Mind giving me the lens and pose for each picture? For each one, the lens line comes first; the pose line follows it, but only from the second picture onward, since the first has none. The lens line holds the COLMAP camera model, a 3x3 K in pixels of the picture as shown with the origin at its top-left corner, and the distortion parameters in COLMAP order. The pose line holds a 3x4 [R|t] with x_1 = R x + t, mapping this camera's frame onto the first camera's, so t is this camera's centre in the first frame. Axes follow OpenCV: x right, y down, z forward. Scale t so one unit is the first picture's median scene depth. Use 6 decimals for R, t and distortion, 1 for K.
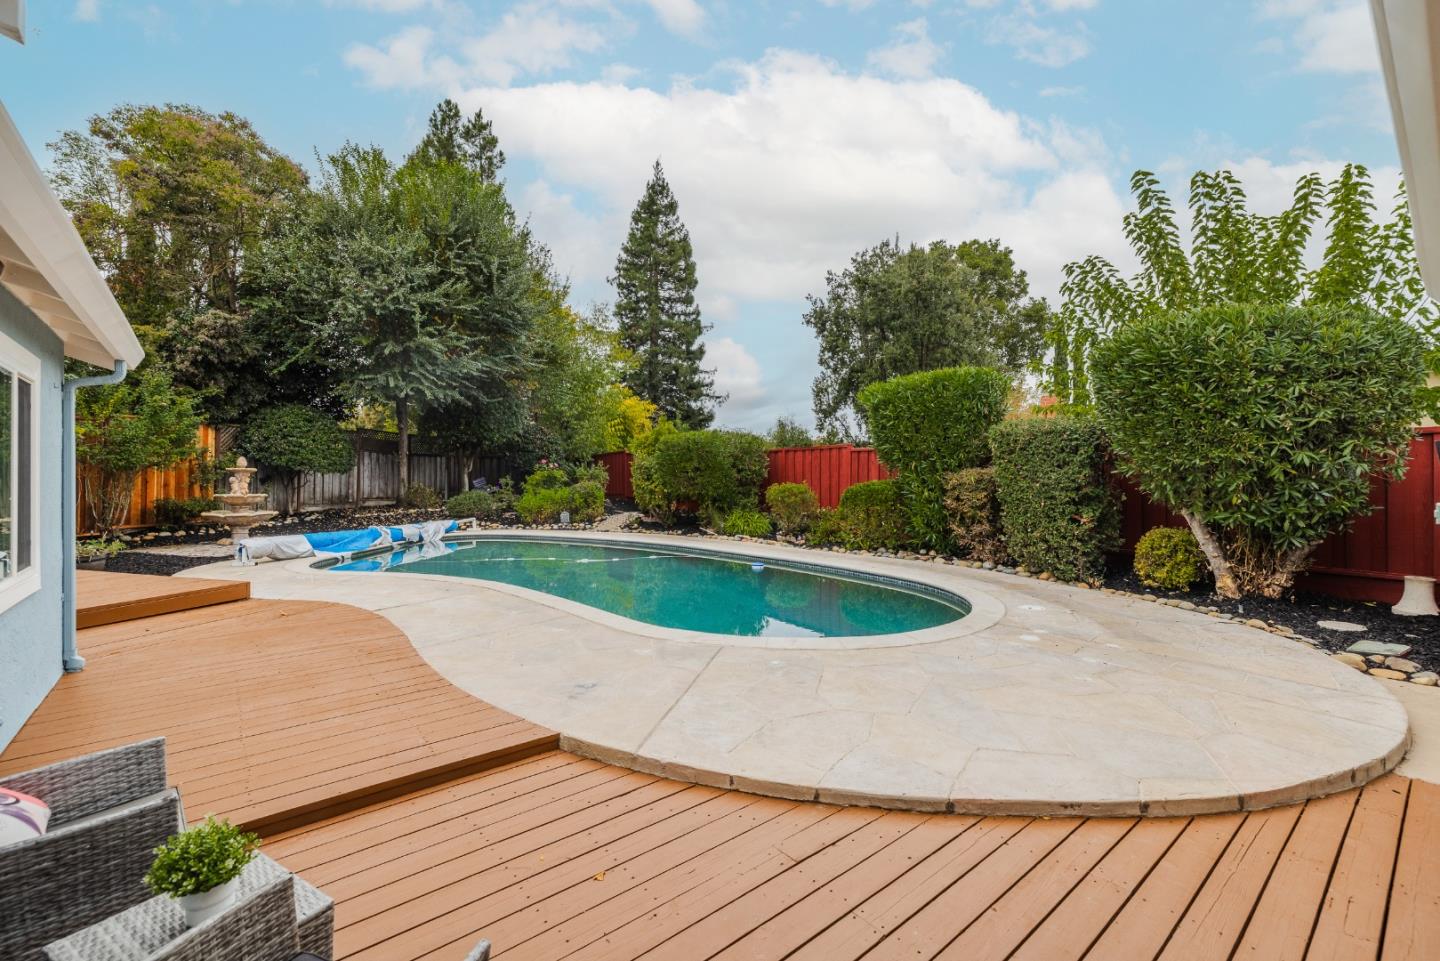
lens RADIAL K [[616.6, 0, 724.2], [0, 616.6, 475.6], [0, 0, 1]] dist [0.001585, -0.000027]
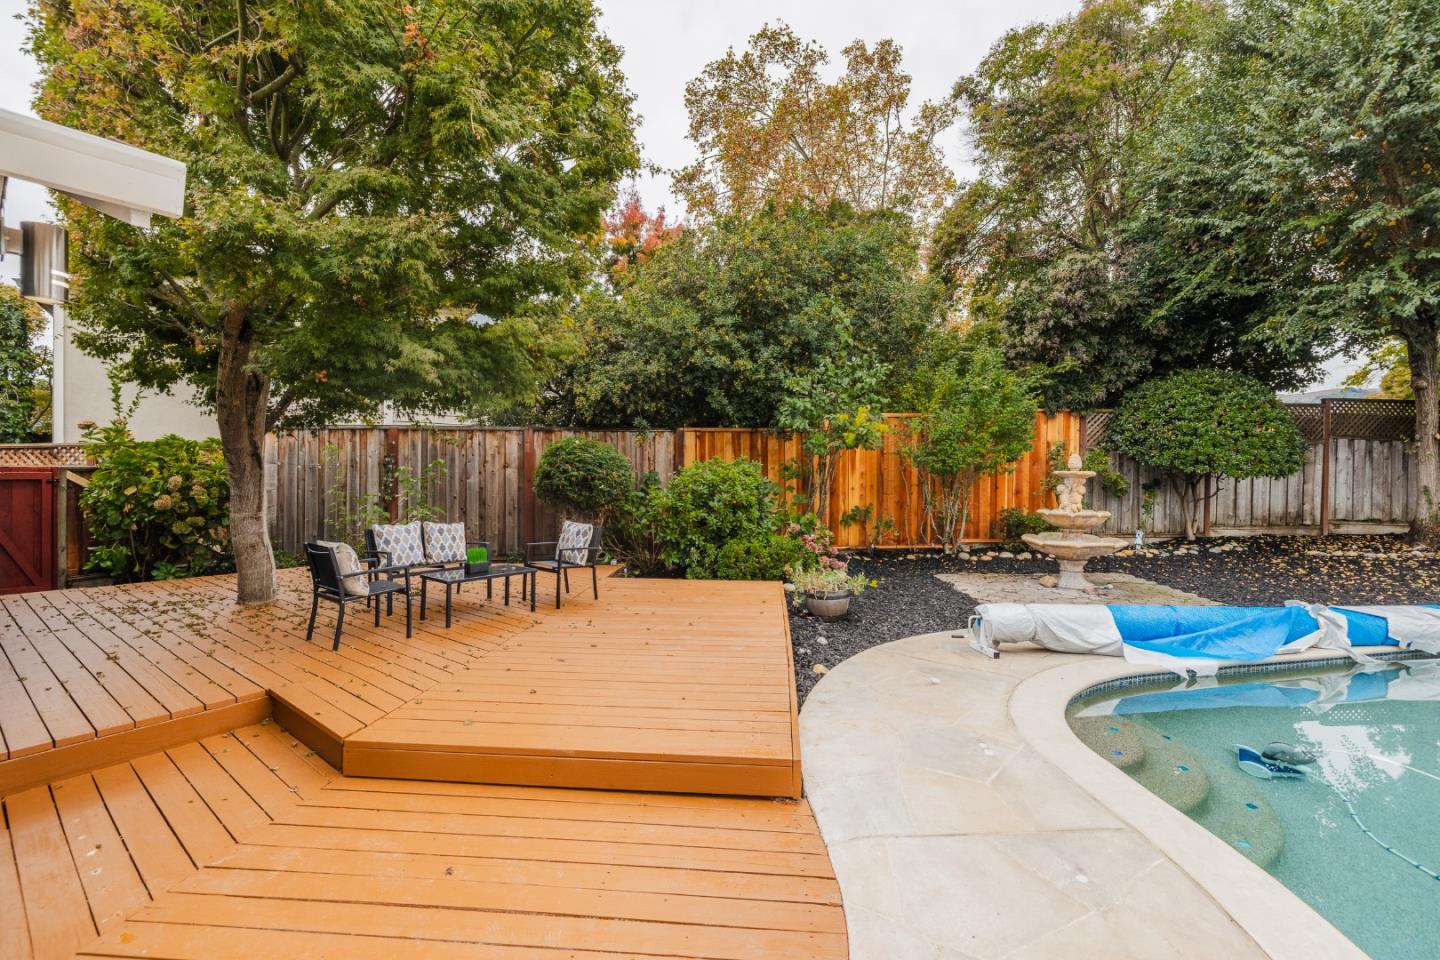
lens RADIAL K [[616.6, 0, 724.2], [0, 616.6, 475.1], [0, 0, 1]] dist [0.001585, -0.000027]
pose [[0.211240, 0.002502, -0.977431, -0.187485], [-0.000803, 0.999997, 0.002386, -0.007576], [0.977434, 0.000281, 0.211241, 0.422462]]
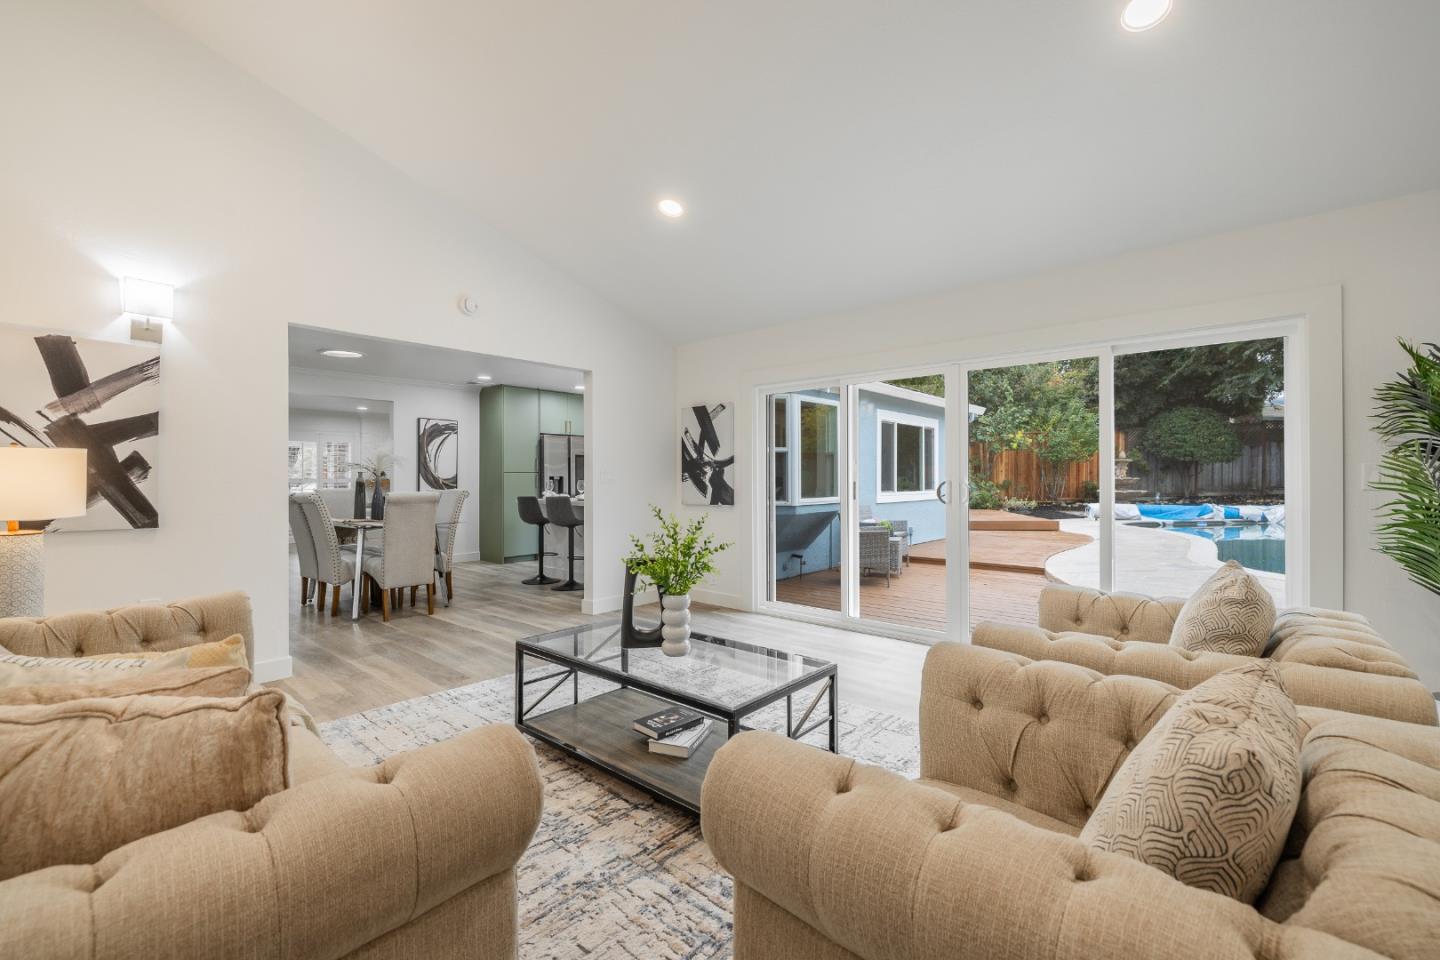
lens RADIAL K [[616.6, 0, 724.2], [0, 616.6, 475.1], [0, 0, 1]] dist [0.001585, -0.000027]
pose [[0.159205, -0.005829, -0.987228, 0.398838], [0.006472, 0.999967, -0.004861, 0.020913], [0.987224, -0.005615, 0.159237, -0.108958]]
